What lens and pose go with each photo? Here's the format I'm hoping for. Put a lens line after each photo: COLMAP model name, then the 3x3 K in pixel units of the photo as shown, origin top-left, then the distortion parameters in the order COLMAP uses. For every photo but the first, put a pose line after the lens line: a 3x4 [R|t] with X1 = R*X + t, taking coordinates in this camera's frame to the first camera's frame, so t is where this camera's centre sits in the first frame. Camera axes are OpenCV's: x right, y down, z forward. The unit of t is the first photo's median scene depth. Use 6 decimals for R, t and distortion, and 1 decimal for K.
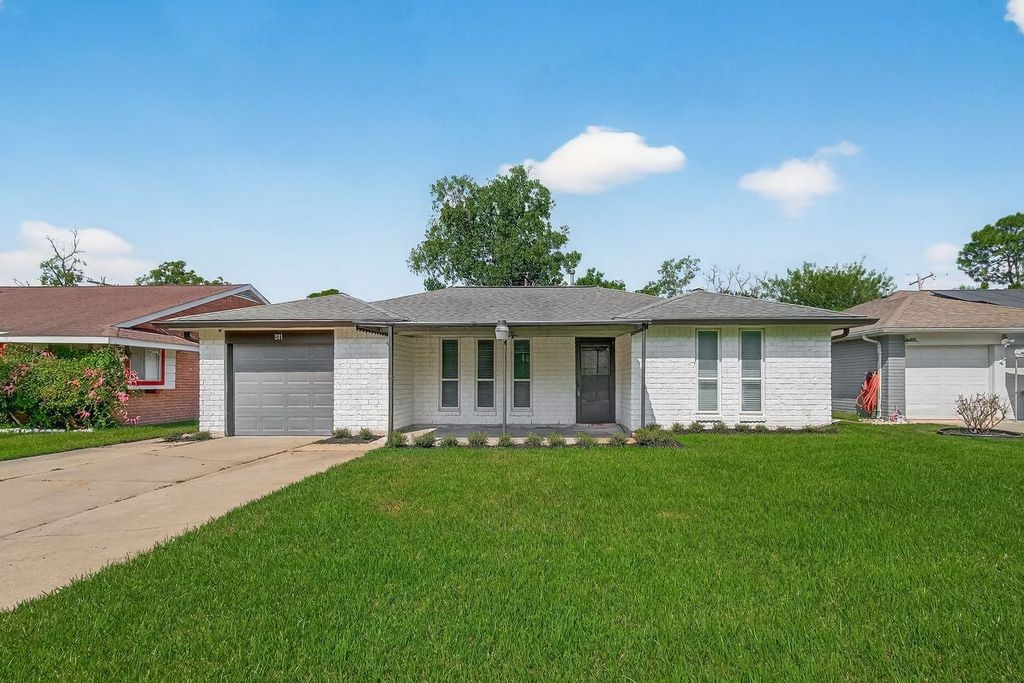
lens RADIAL K [[404.9, 0, 511.8], [0, 404.9, 384.5], [0, 0, 1]] dist [0.003326, 0.000017]
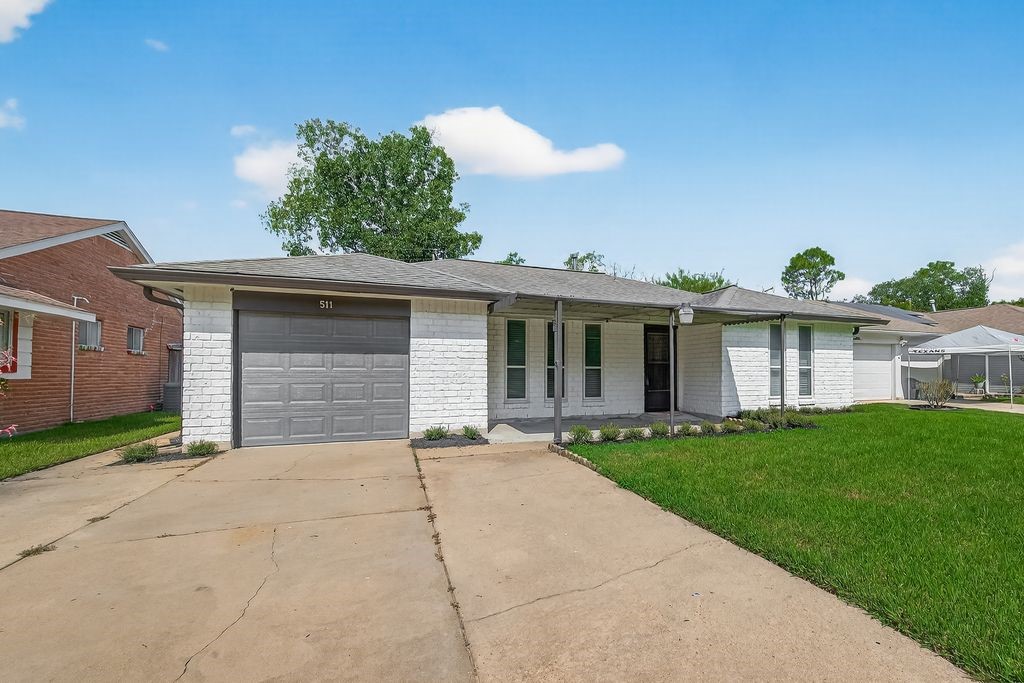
lens RADIAL K [[432.1, 0, 579.2], [0, 432.1, 367.4], [0, 0, 1]] dist [0.010988, 0.000019]
pose [[0.919338, 0.006922, 0.393407, -0.395318], [0.000991, 0.999801, -0.019908, 0.008024], [-0.393467, 0.018692, 0.919149, 0.102519]]
